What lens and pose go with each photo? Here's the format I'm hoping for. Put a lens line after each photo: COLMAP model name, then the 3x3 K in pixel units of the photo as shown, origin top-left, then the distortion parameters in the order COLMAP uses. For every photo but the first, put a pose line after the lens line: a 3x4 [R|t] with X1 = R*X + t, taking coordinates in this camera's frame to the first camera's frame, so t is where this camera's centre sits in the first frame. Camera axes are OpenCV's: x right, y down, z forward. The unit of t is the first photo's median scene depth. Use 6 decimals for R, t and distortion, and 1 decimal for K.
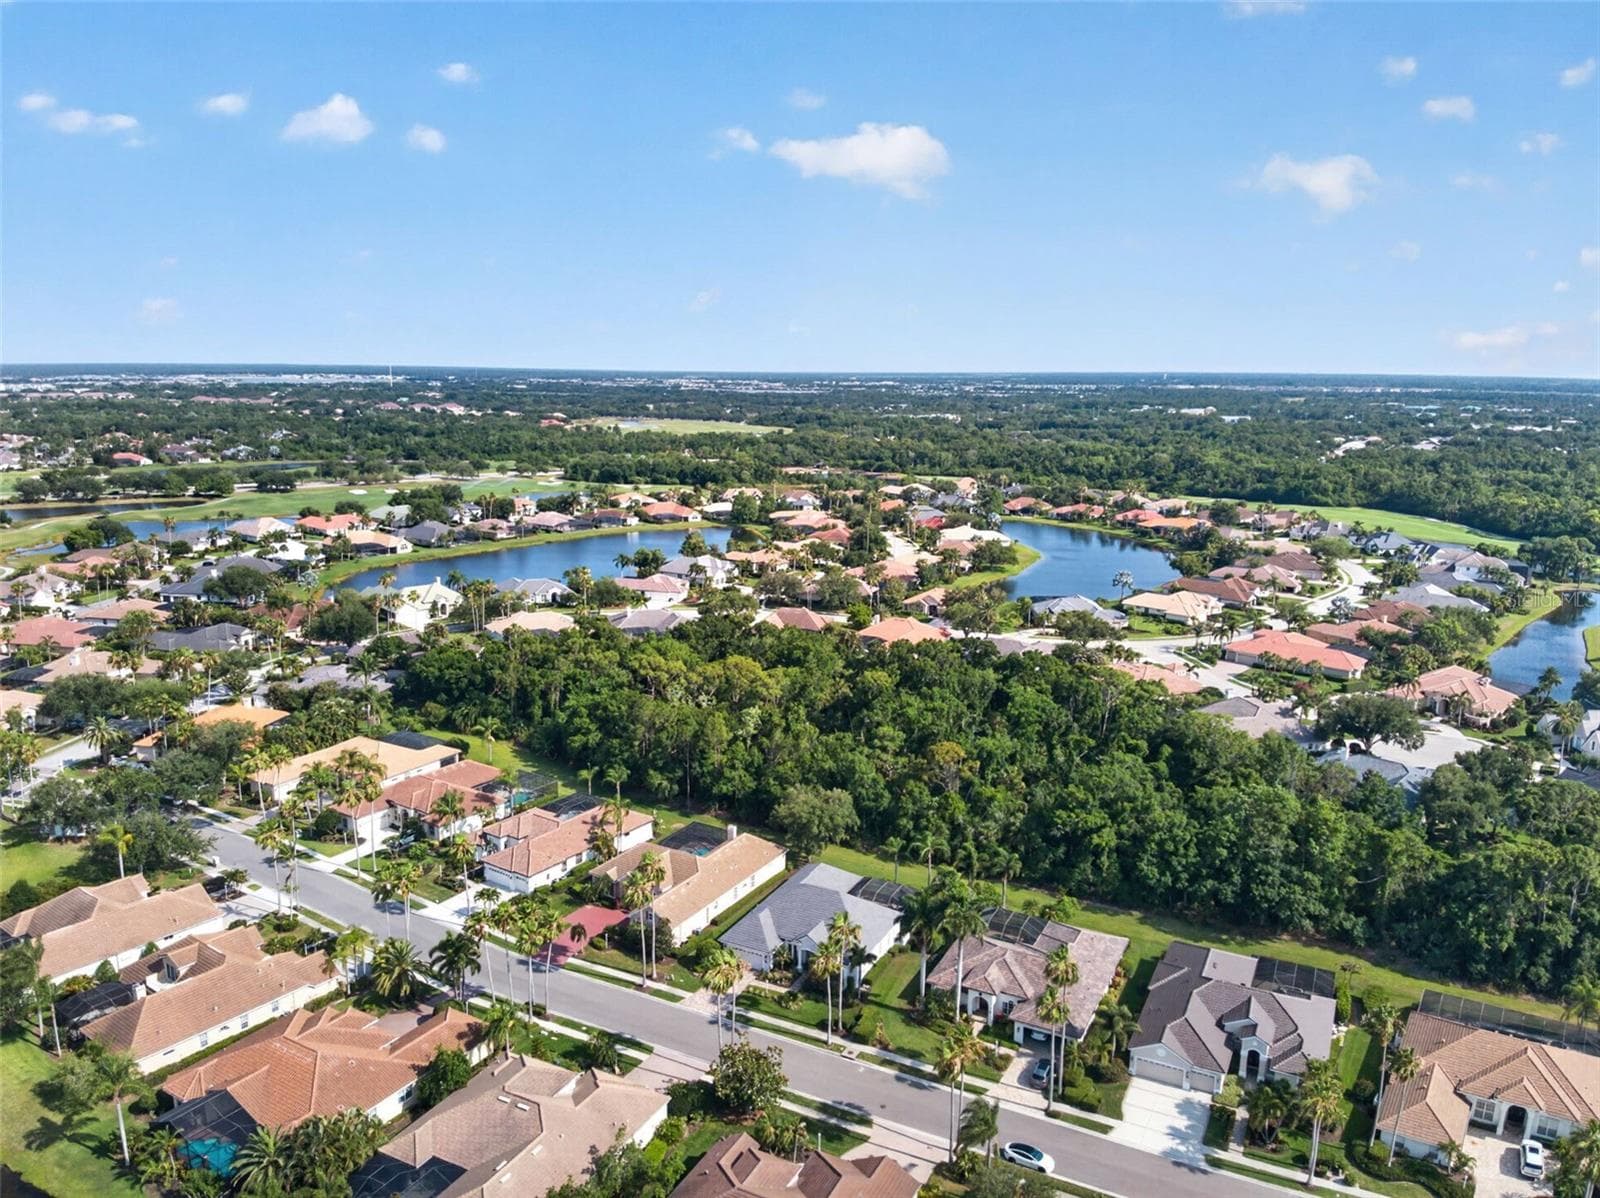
lens RADIAL K [[1153.0, 0, 791.1], [0, 1153.0, 605.0], [0, 0, 1]] dist [0.178056, -0.325767]
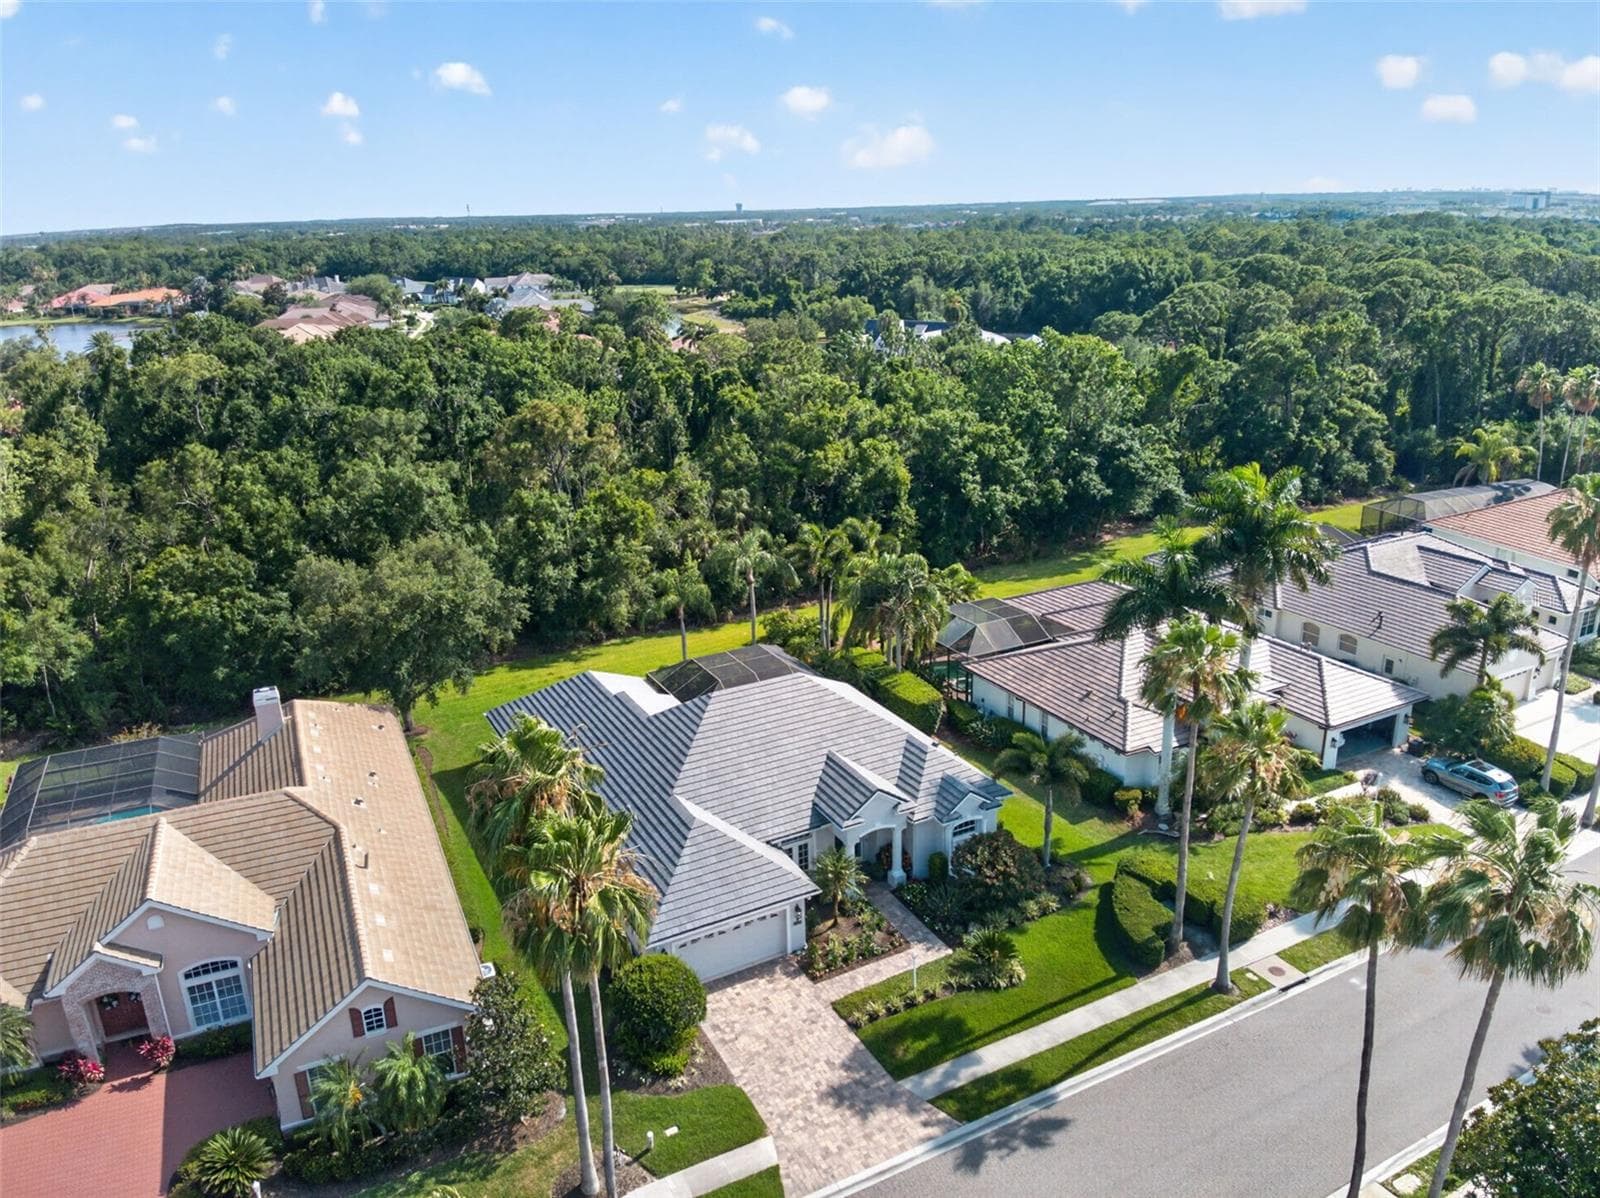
lens RADIAL K [[1153.0, 0, 791.1], [0, 1153.0, 605.0], [0, 0, 1]] dist [0.178056, -0.325767]
pose [[0.571449, -0.290881, 0.767356, -0.088376], [0.193257, 0.956474, 0.218651, 0.049824], [-0.797558, 0.023349, 0.602791, 0.276432]]
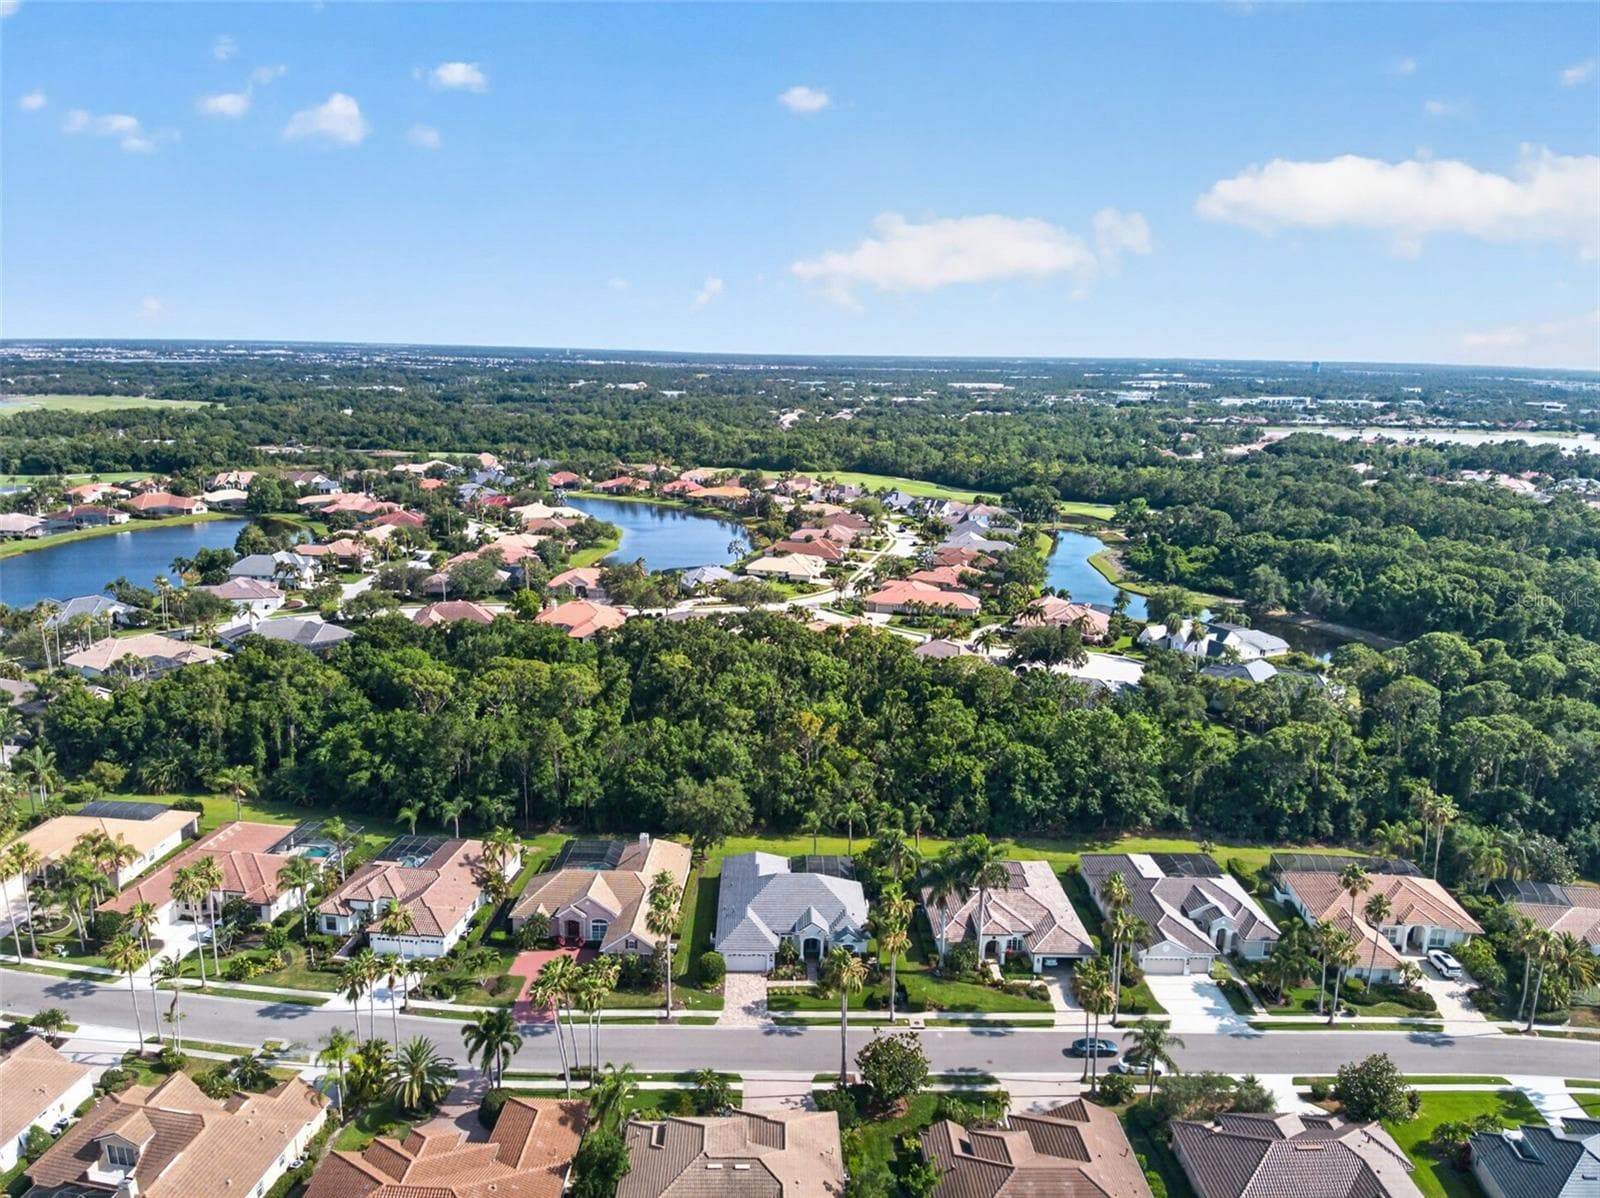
lens RADIAL K [[1128.3, 0, 796.9], [0, 1128.3, 622.6], [0, 0, 1]] dist [0.165322, -0.283580]
pose [[0.876672, -0.103594, 0.469802, -0.145819], [0.084322, 0.994511, 0.061946, -0.010978], [-0.473640, -0.014692, 0.880596, 0.054149]]
